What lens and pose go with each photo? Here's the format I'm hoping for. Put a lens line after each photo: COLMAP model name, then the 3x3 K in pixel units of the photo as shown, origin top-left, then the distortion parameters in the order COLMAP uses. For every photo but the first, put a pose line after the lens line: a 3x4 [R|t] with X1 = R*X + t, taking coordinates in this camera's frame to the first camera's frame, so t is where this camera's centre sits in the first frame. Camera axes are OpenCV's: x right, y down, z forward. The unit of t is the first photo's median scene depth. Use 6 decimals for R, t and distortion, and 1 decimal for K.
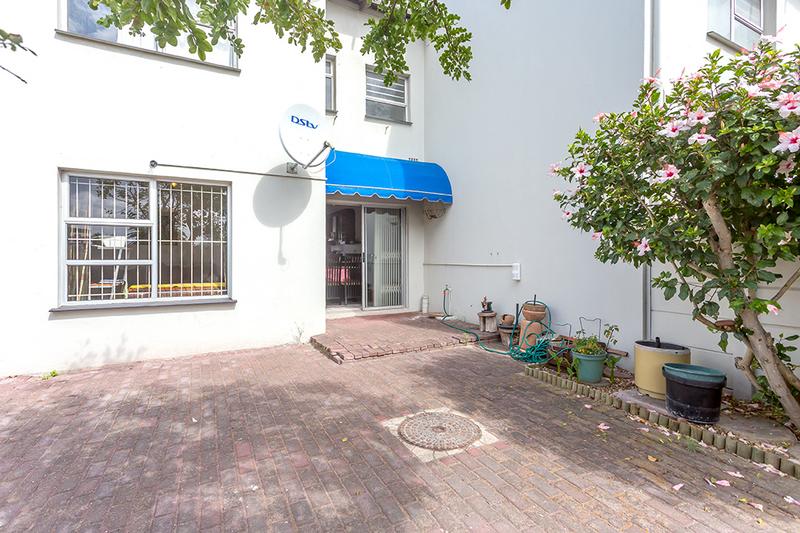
lens RADIAL K [[381.6, 0, 397.7], [0, 381.6, 256.1], [0, 0, 1]] dist [0.000551, 0.000271]
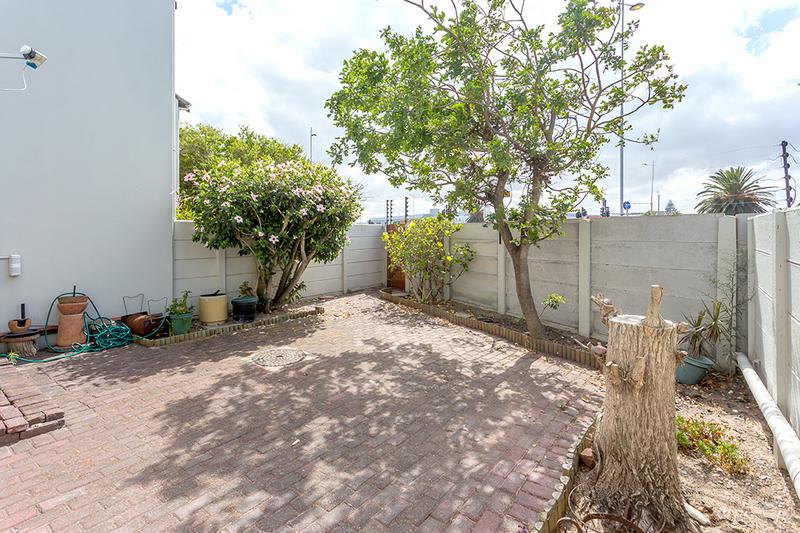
lens RADIAL K [[293.0, 0, 399.1], [0, 293.0, 236.6], [0, 0, 1]] dist [0.000417, 0.000084]
pose [[-0.373724, -0.000519, 0.927540, -1.202487], [-0.001803, 0.999998, -0.000167, -0.046491], [-0.927538, -0.001735, -0.373724, 0.993085]]
